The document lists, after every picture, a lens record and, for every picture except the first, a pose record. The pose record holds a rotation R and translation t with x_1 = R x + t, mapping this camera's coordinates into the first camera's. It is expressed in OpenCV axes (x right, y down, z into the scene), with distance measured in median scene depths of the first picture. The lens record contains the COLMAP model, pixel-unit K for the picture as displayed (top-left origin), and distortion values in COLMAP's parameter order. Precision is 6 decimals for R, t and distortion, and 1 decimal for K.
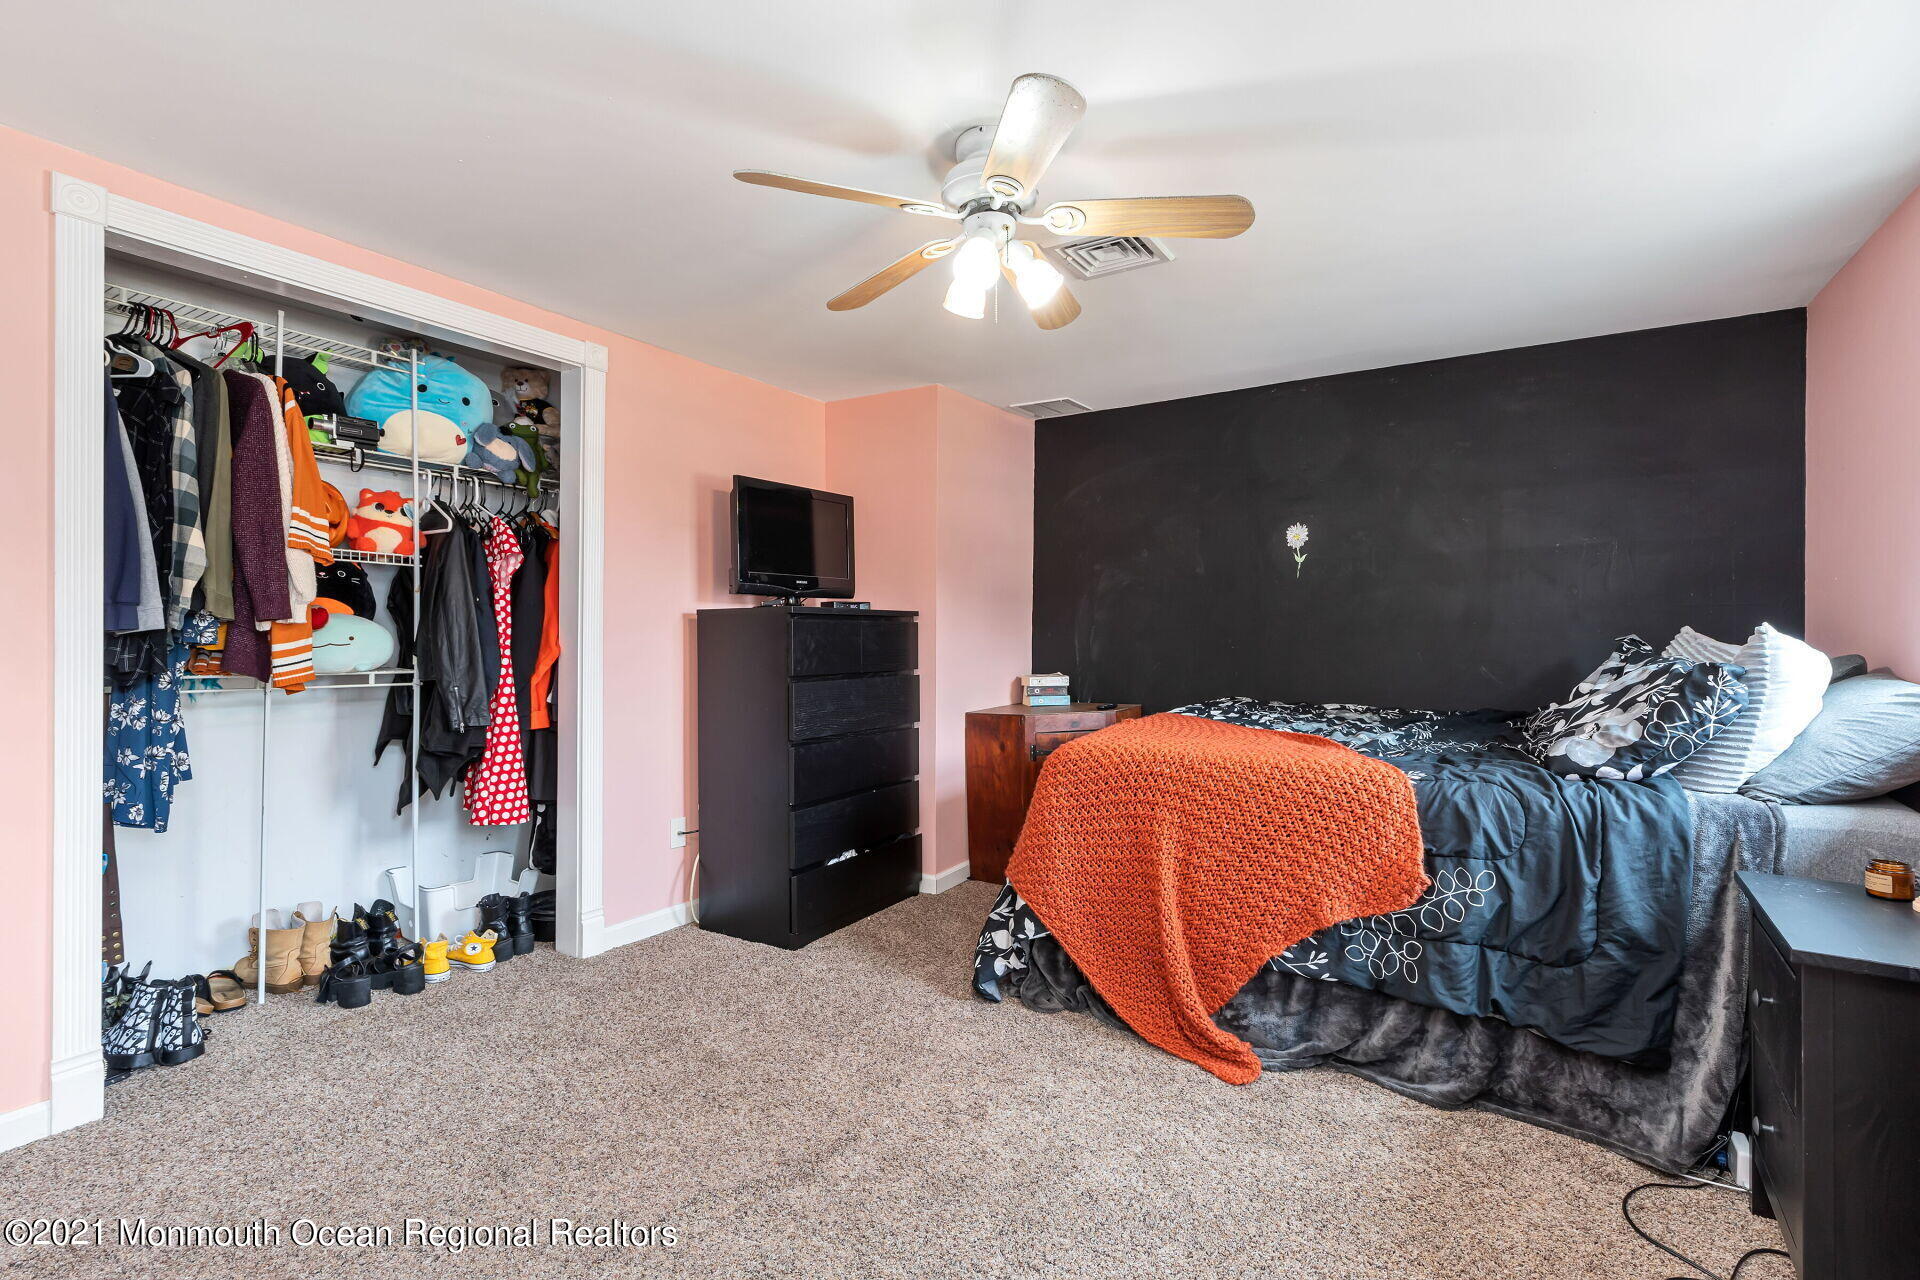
lens RADIAL K [[865.4, 0, 960.0], [0, 865.4, 640.0], [0, 0, 1]] dist [0.001146, -0.000070]
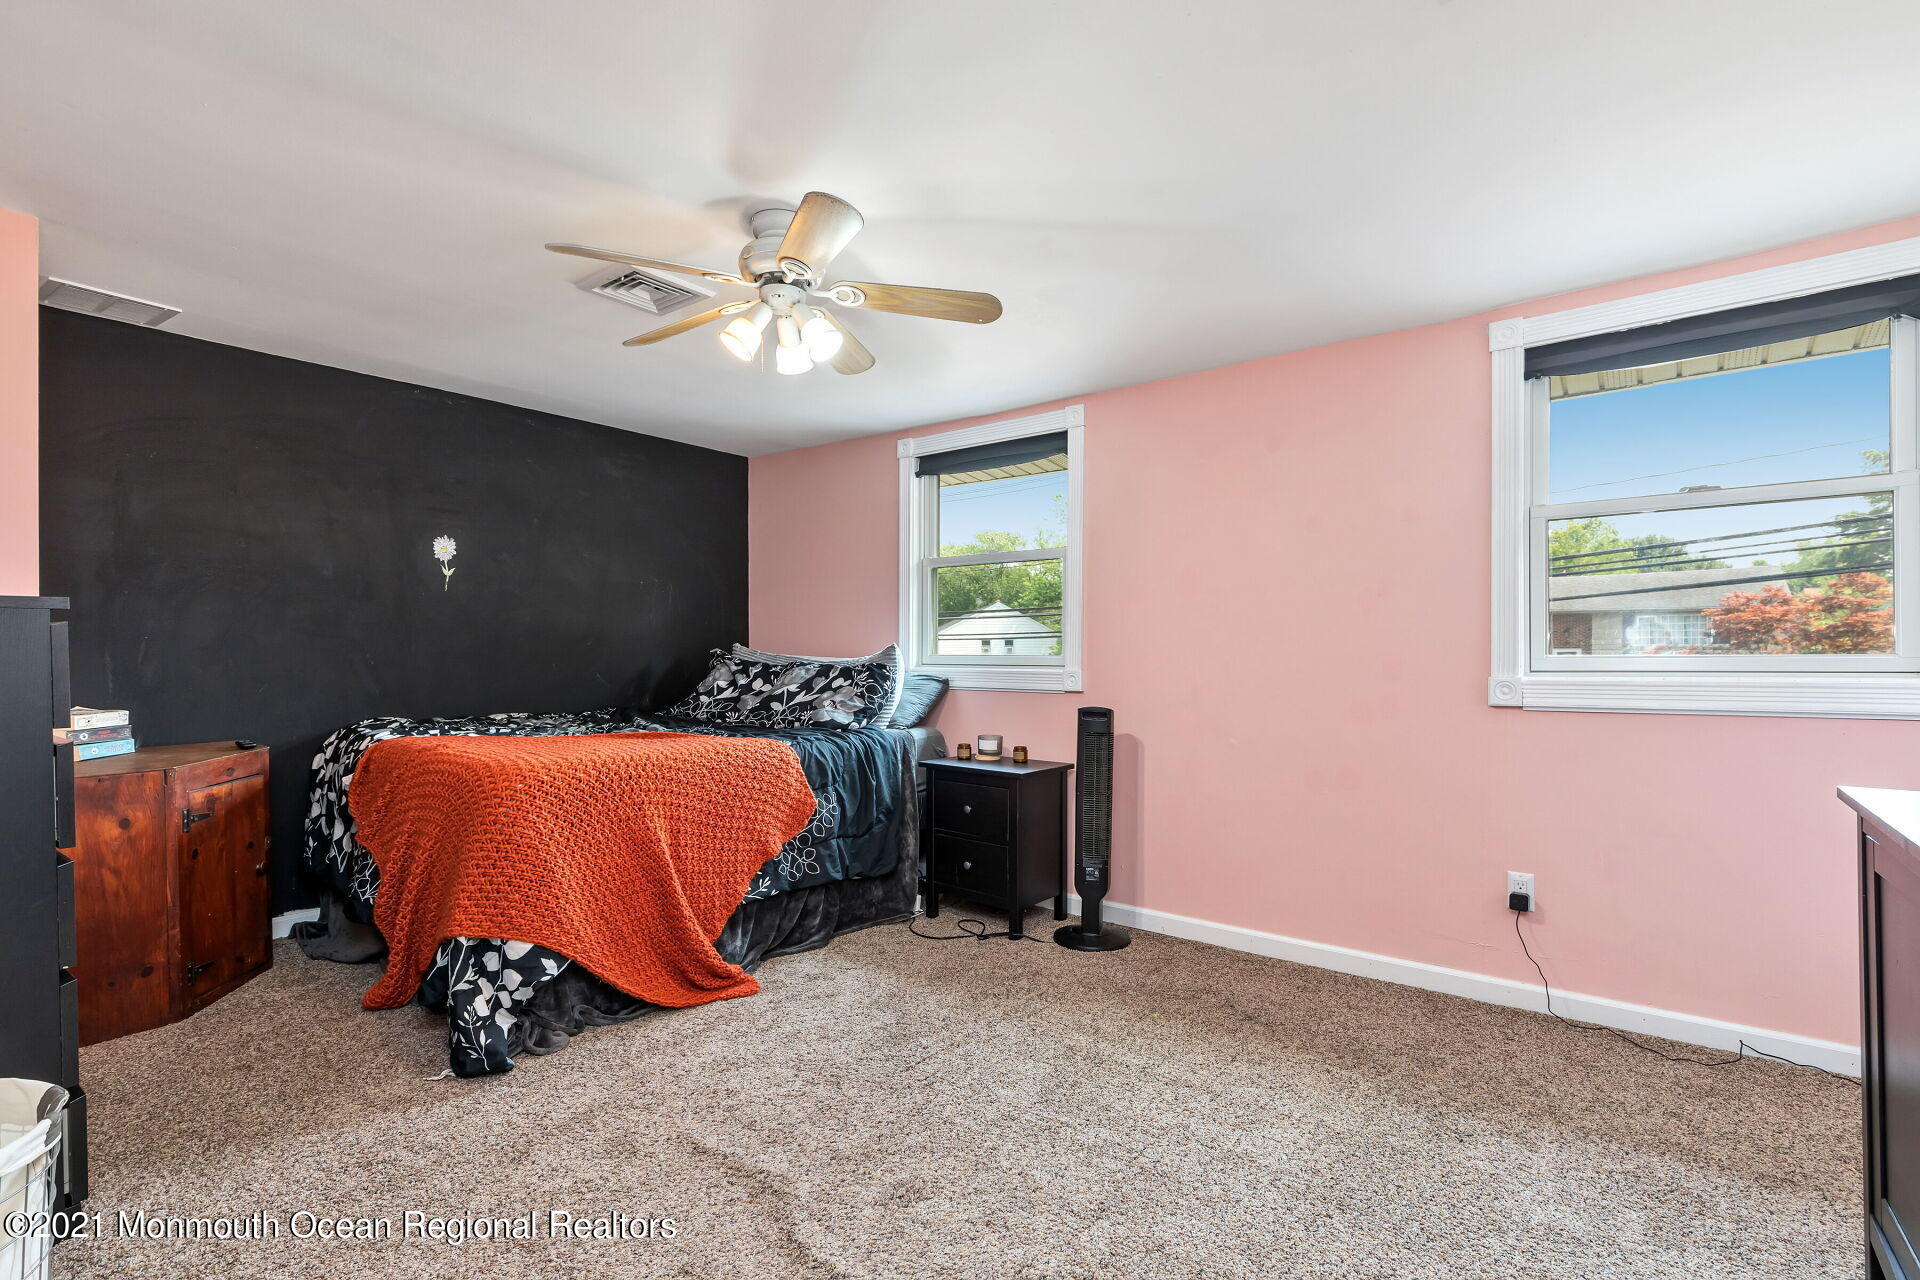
lens RADIAL K [[865.4, 0, 960.0], [0, 865.4, 640.0], [0, 0, 1]] dist [0.001146, -0.000070]
pose [[0.110051, 0.004469, 0.993916, -0.955526], [0.004862, 0.999976, -0.005035, -0.013628], [-0.993914, 0.005387, 0.110026, 0.546994]]
